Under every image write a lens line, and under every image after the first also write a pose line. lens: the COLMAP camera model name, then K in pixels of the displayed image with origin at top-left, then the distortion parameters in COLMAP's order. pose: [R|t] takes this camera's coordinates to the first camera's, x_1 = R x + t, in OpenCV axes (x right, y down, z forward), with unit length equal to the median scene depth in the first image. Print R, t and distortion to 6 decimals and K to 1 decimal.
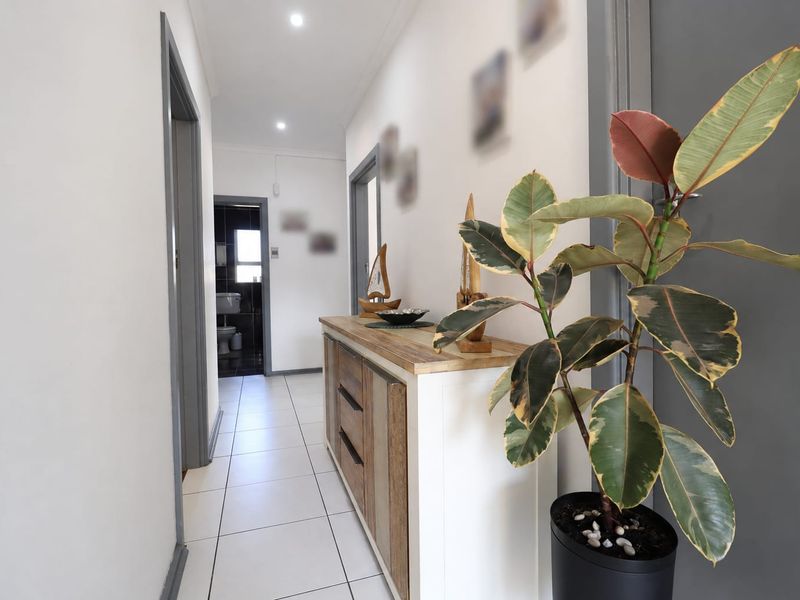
lens RADIAL K [[400.9, 0, 403.7], [0, 400.9, 307.5], [0, 0, 1]] dist [-0.002812, -0.011893]
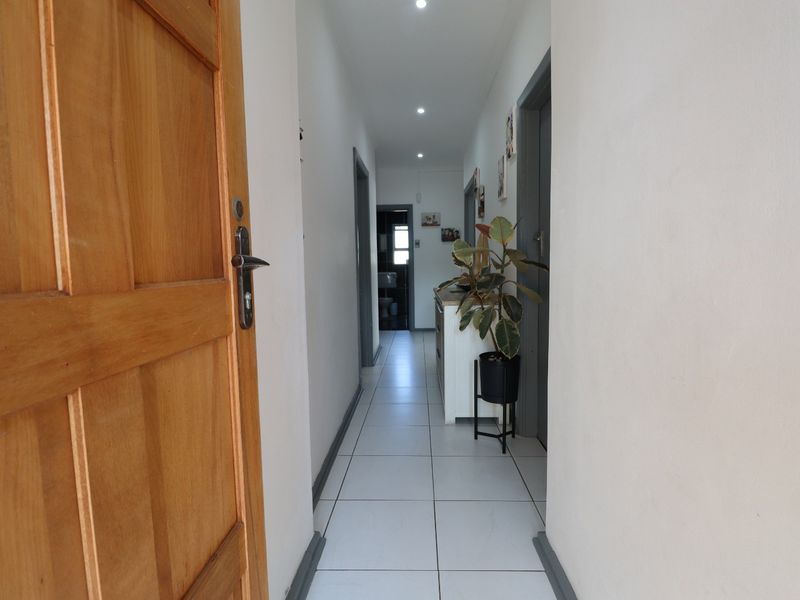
lens RADIAL K [[400.9, 0, 403.7], [0, 400.9, 307.5], [0, 0, 1]] dist [-0.002812, -0.011893]
pose [[0.928385, 0.022171, -0.370957, 0.151432], [-0.001330, 0.998411, 0.056343, 0.007458], [0.371617, -0.051815, 0.926939, -0.306587]]
